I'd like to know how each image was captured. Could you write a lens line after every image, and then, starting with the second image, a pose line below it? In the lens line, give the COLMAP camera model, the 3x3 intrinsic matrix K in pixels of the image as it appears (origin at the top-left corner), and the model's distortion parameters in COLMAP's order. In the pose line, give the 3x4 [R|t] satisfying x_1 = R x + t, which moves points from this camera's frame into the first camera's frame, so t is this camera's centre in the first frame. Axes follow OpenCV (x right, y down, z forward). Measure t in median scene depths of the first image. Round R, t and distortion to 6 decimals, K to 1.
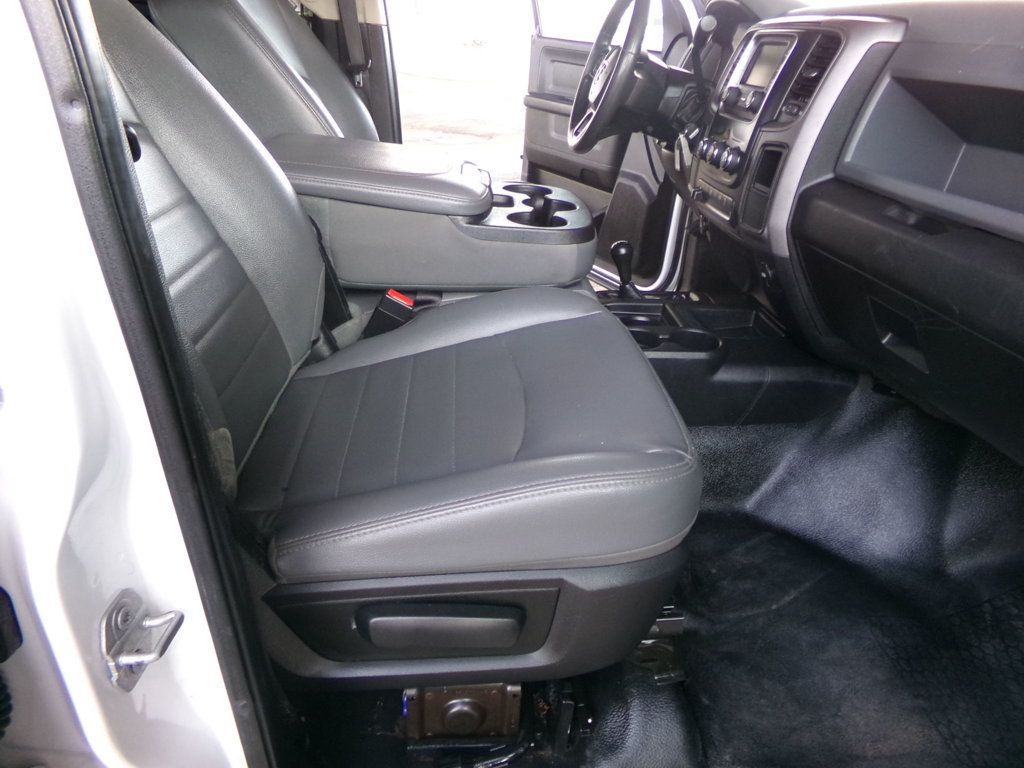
lens RADIAL K [[687.1, 0, 509.0], [0, 687.1, 388.9], [0, 0, 1]] dist [-0.015528, 0.036815]
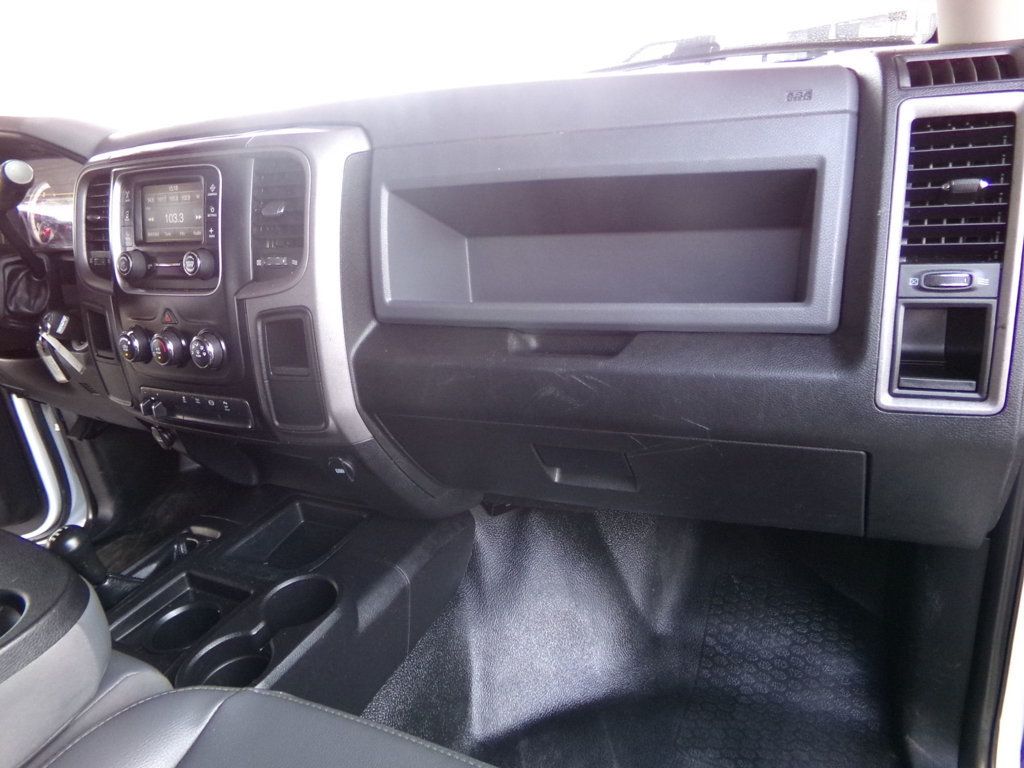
lens RADIAL K [[687.1, 0, 509.0], [0, 687.1, 388.9], [0, 0, 1]] dist [-0.015528, 0.036815]
pose [[0.501473, -0.427680, 0.752074, -0.043249], [0.513417, 0.846775, 0.139194, -0.263949], [-0.696368, 0.316326, 0.644213, 0.417462]]
